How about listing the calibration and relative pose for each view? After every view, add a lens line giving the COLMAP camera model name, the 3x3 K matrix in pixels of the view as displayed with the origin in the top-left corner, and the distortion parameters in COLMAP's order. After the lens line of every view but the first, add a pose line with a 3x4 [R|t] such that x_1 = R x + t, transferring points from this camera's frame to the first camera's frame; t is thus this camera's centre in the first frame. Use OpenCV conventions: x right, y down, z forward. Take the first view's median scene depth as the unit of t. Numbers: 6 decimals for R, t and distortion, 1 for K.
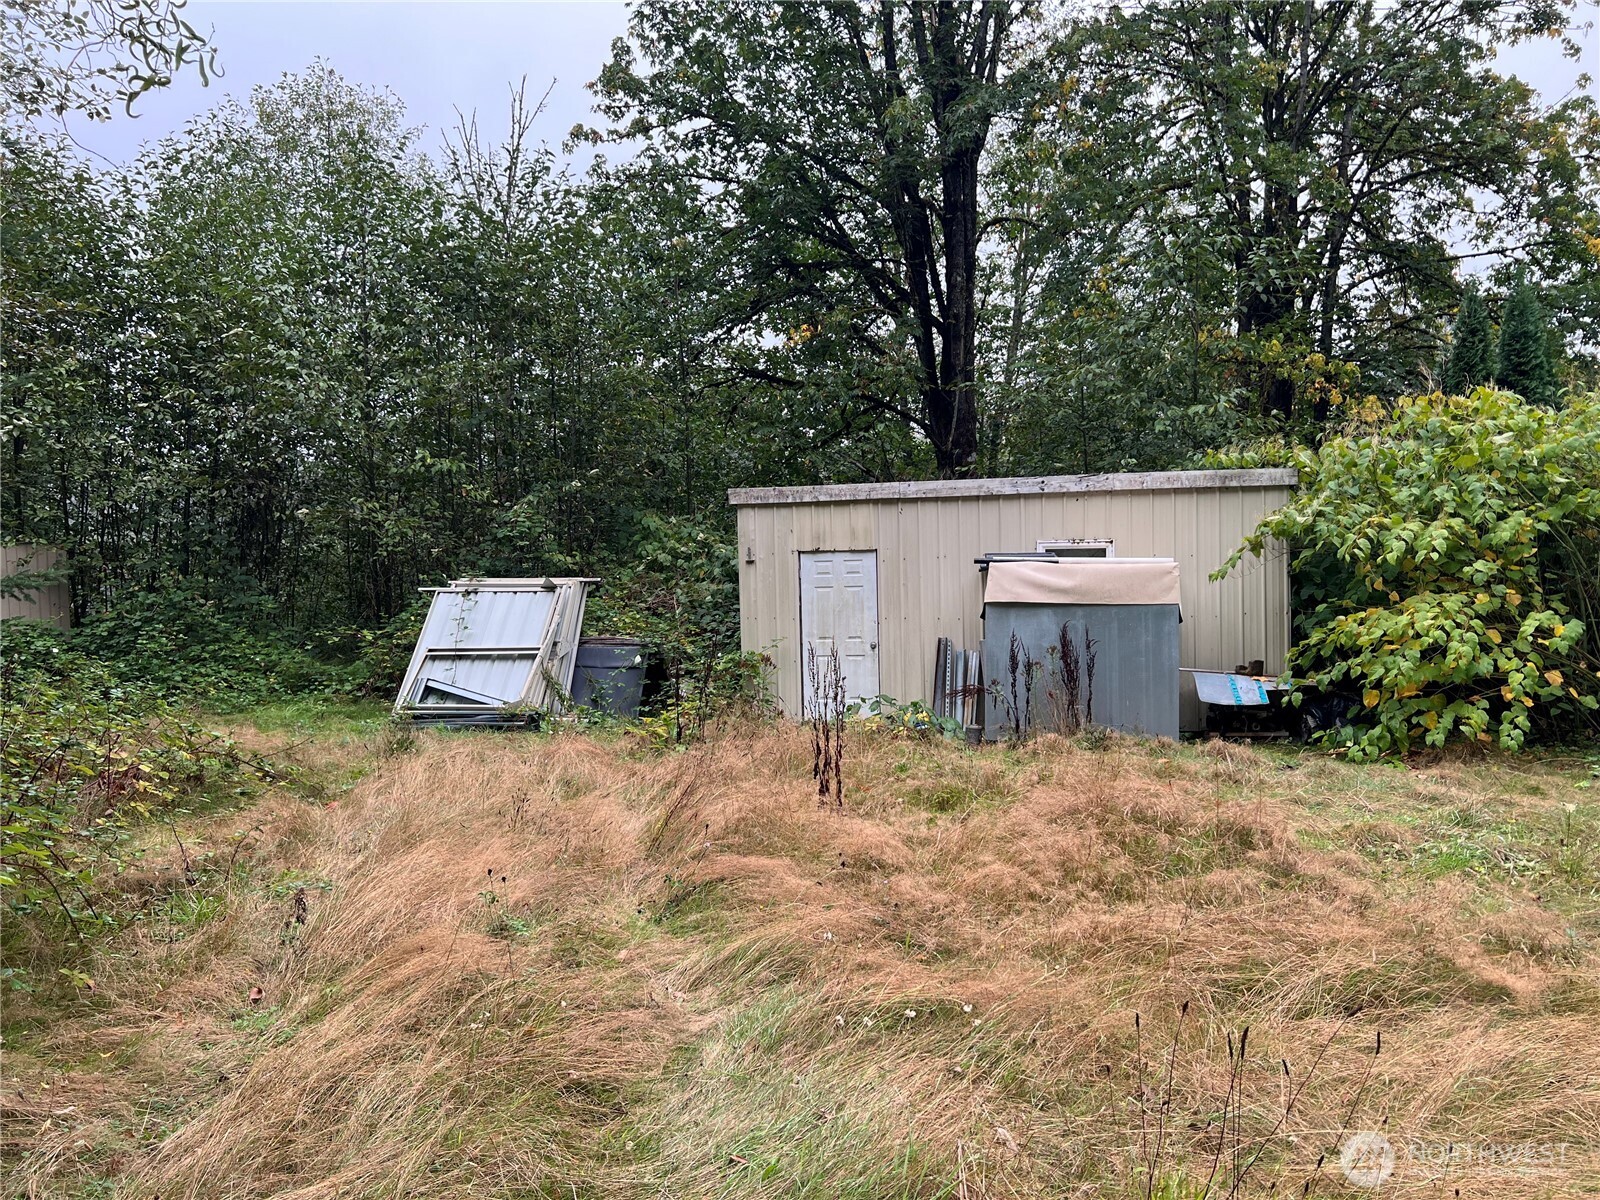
lens RADIAL K [[1201.9, 0, 808.1], [0, 1201.9, 604.1], [0, 0, 1]] dist [0.184913, -0.505577]
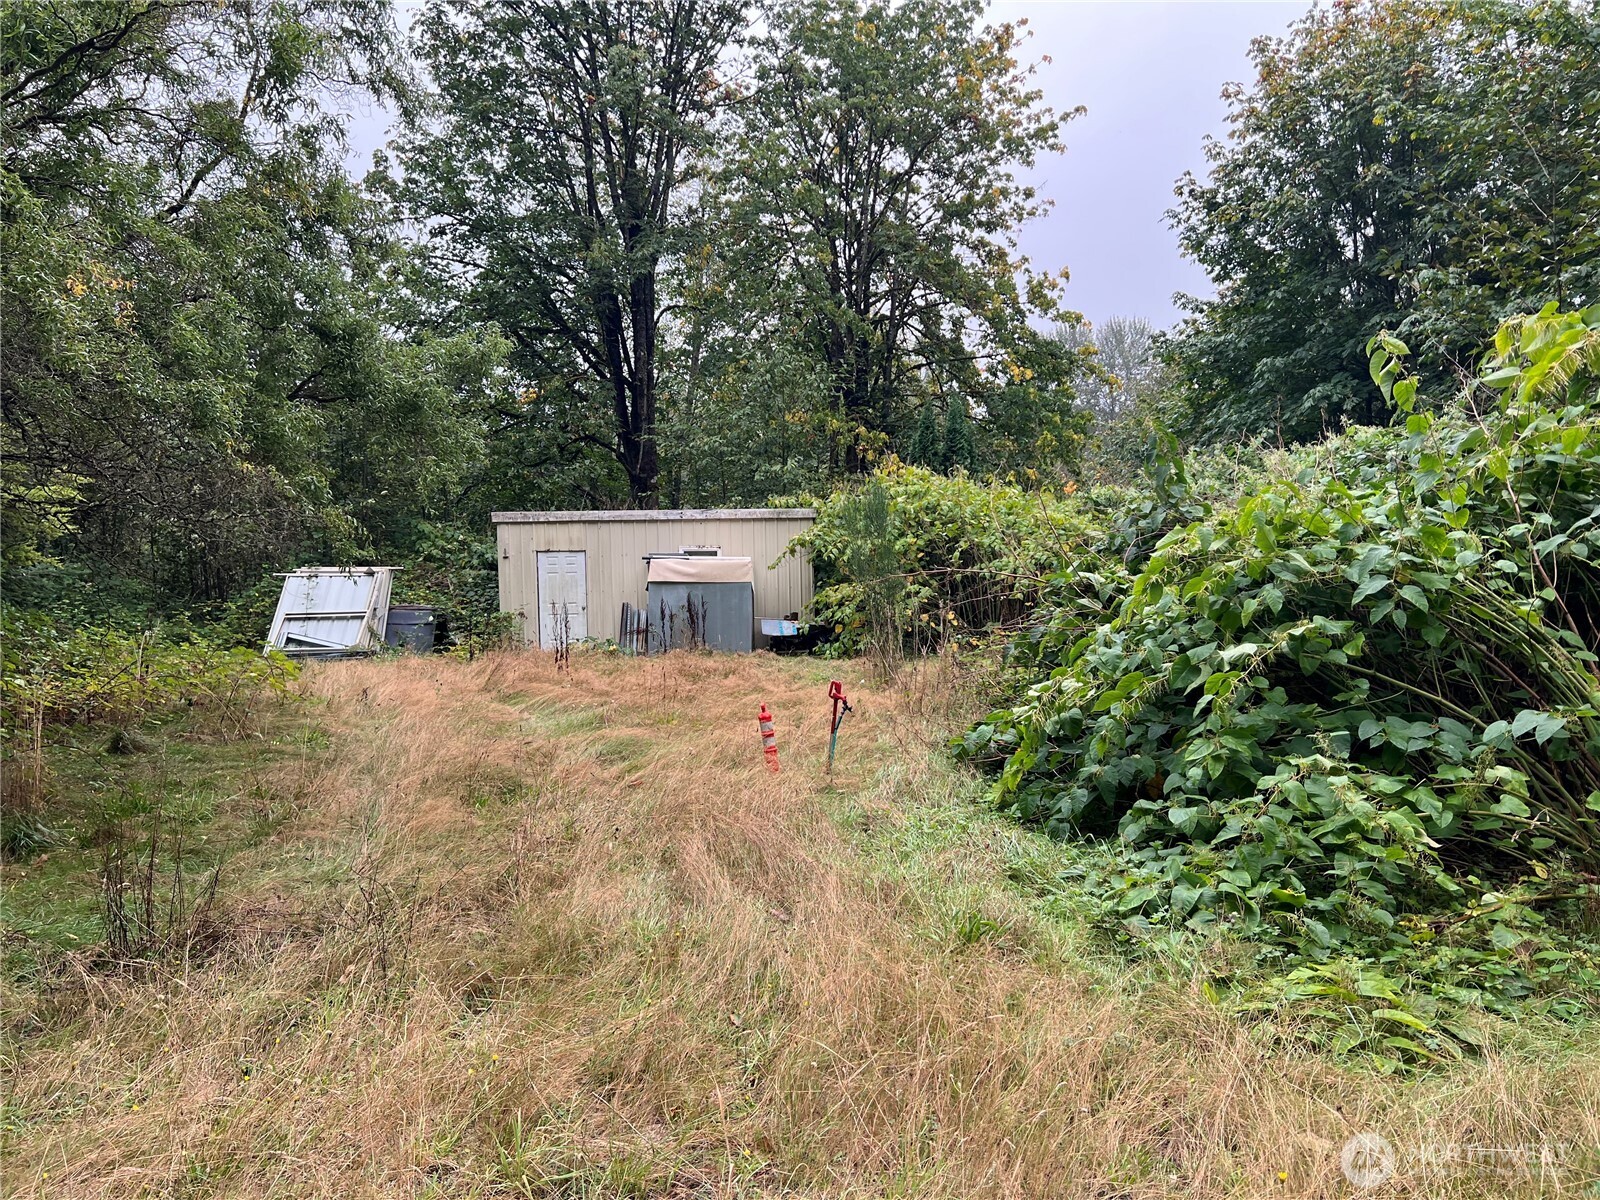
lens RADIAL K [[1201.9, 0, 808.1], [0, 1201.9, 604.1], [0, 0, 1]] dist [0.184913, -0.505577]
pose [[0.971720, -0.008361, 0.235987, -0.038522], [0.004997, 0.999877, 0.014848, 0.005836], [-0.236083, -0.013249, 0.971643, -0.694732]]
